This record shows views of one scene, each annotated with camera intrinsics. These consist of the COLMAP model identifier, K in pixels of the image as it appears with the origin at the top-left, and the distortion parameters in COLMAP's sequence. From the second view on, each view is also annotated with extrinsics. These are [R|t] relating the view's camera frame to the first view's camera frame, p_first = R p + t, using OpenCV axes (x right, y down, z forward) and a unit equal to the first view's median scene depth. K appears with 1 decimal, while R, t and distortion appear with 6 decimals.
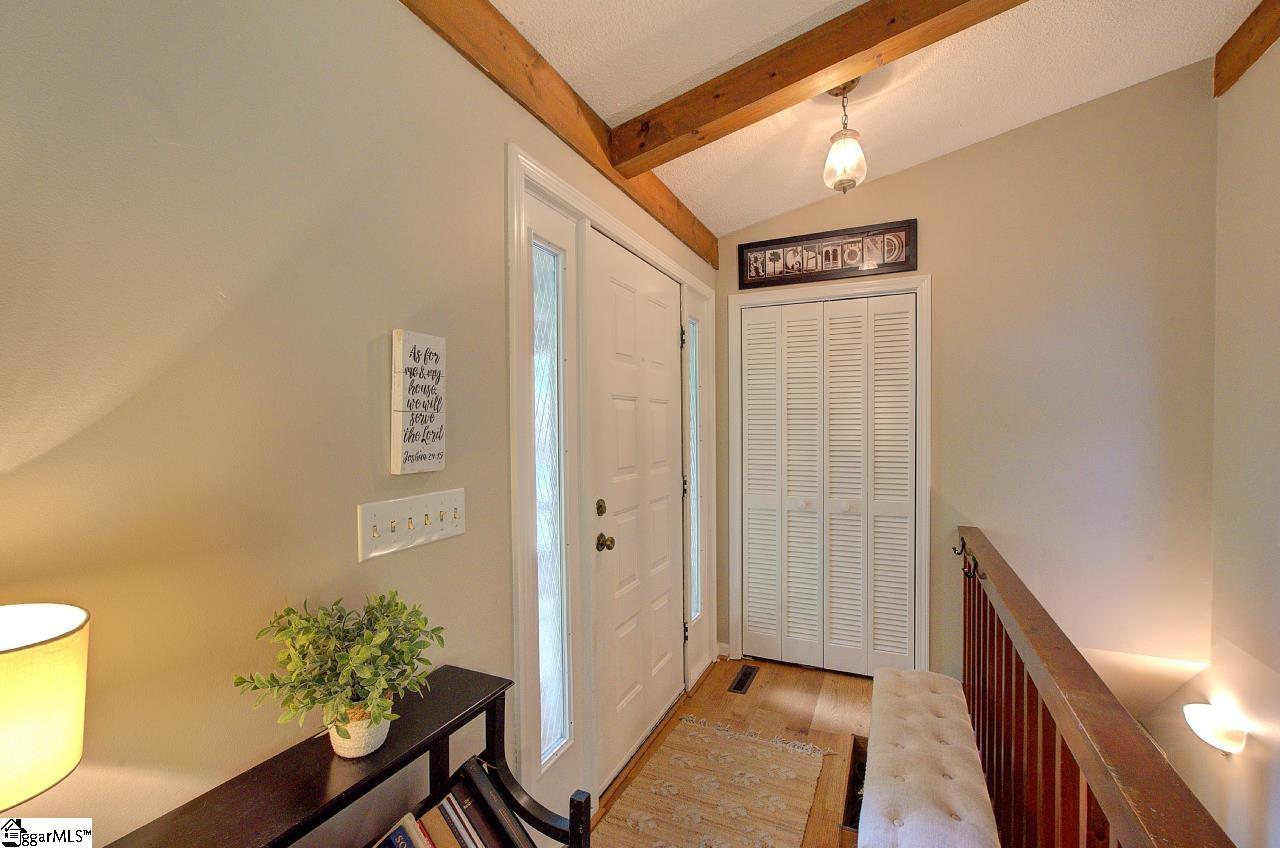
lens RADIAL K [[566.6, 0, 640.0], [0, 566.6, 424.0], [0, 0, 1]] dist [-0.001553, 0.000286]
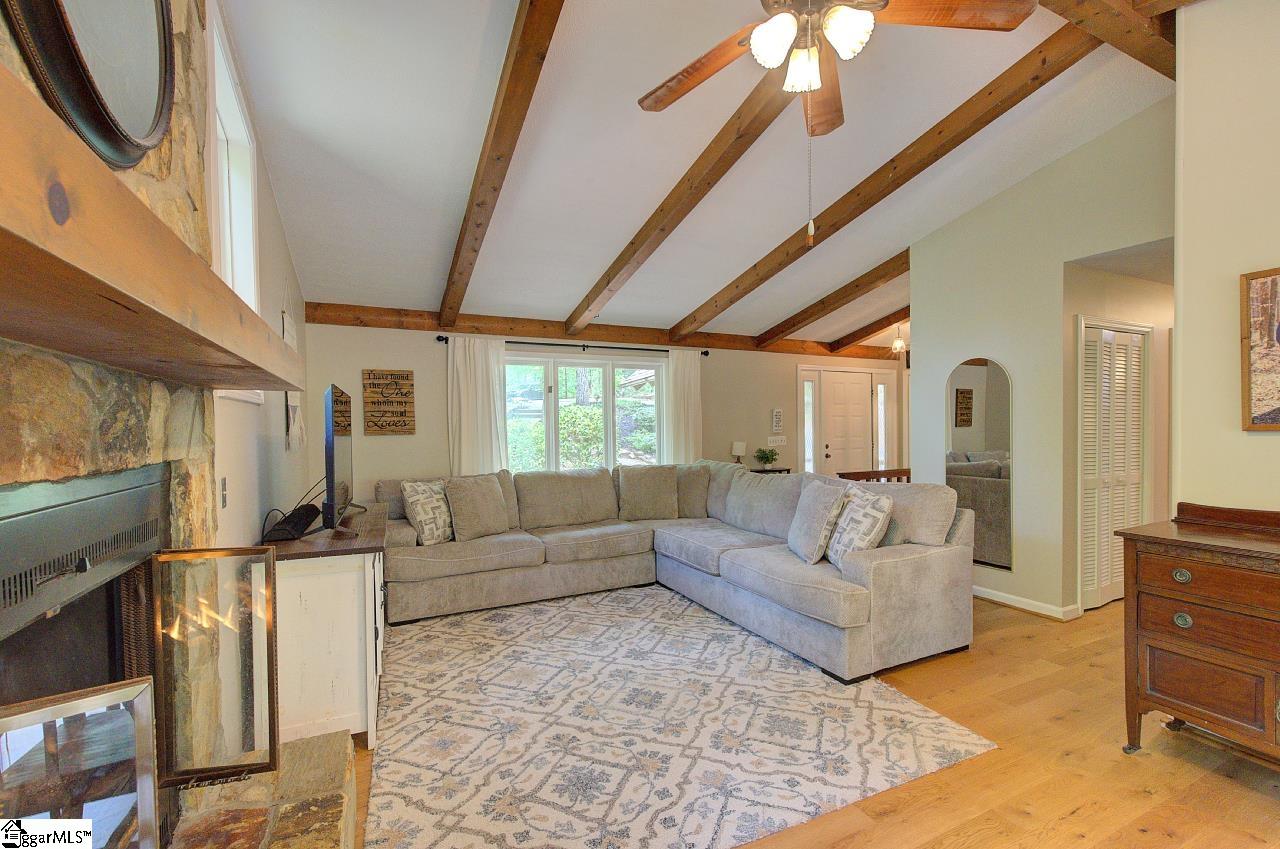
lens RADIAL K [[545.6, 0, 635.9], [0, 545.6, 435.2], [0, 0, 1]] dist [-0.000569, 0.000835]
pose [[0.768196, -0.002300, -0.640211, 1.137664], [0.015851, 0.999755, 0.015427, -0.002757], [0.640019, -0.021999, 0.768044, -2.302776]]
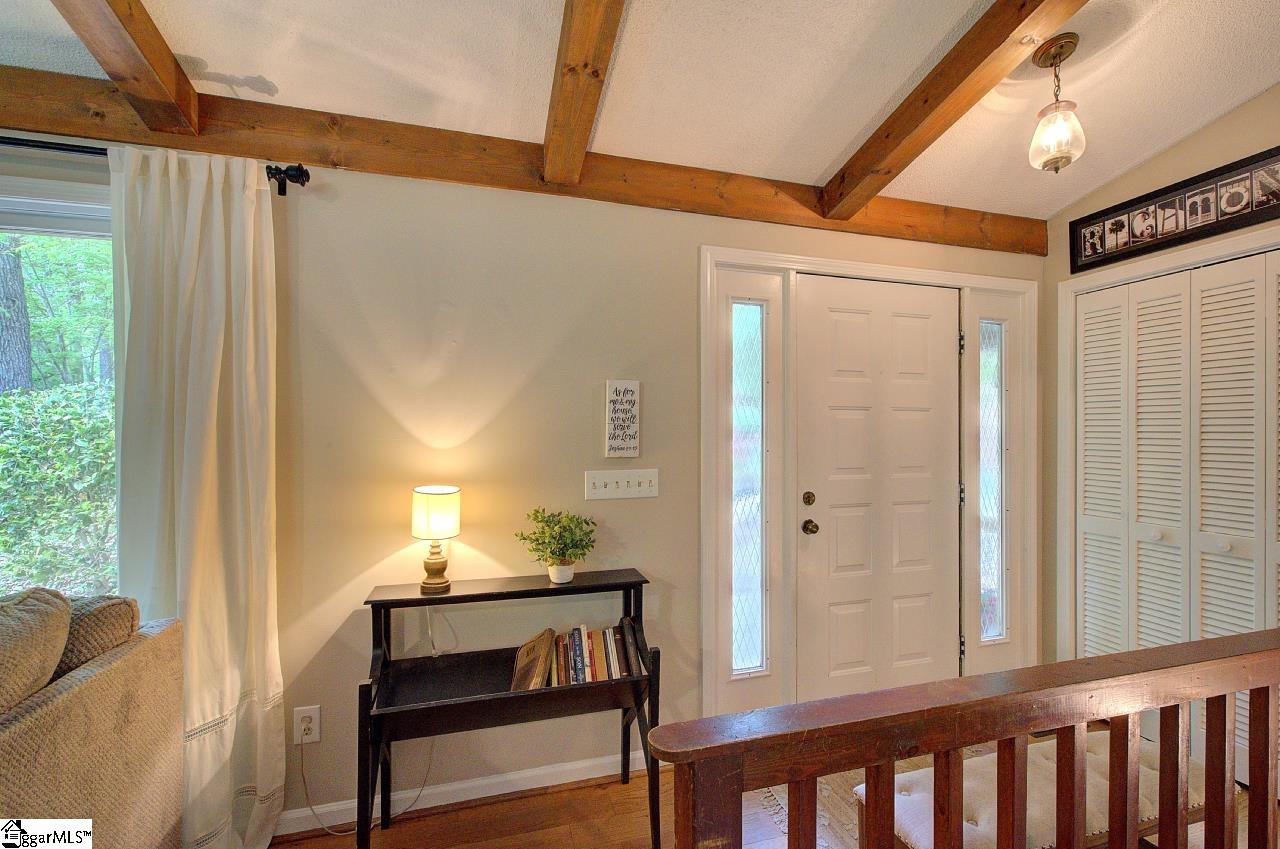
lens RADIAL K [[572.3, 0, 638.2], [0, 572.3, 412.8], [0, 0, 1]] dist [0.002275, 0.000575]
pose [[0.636884, -0.021189, -0.770668, 0.592560], [-0.002692, 0.999555, -0.029706, -0.000700], [0.770955, 0.020994, 0.636544, -0.070507]]
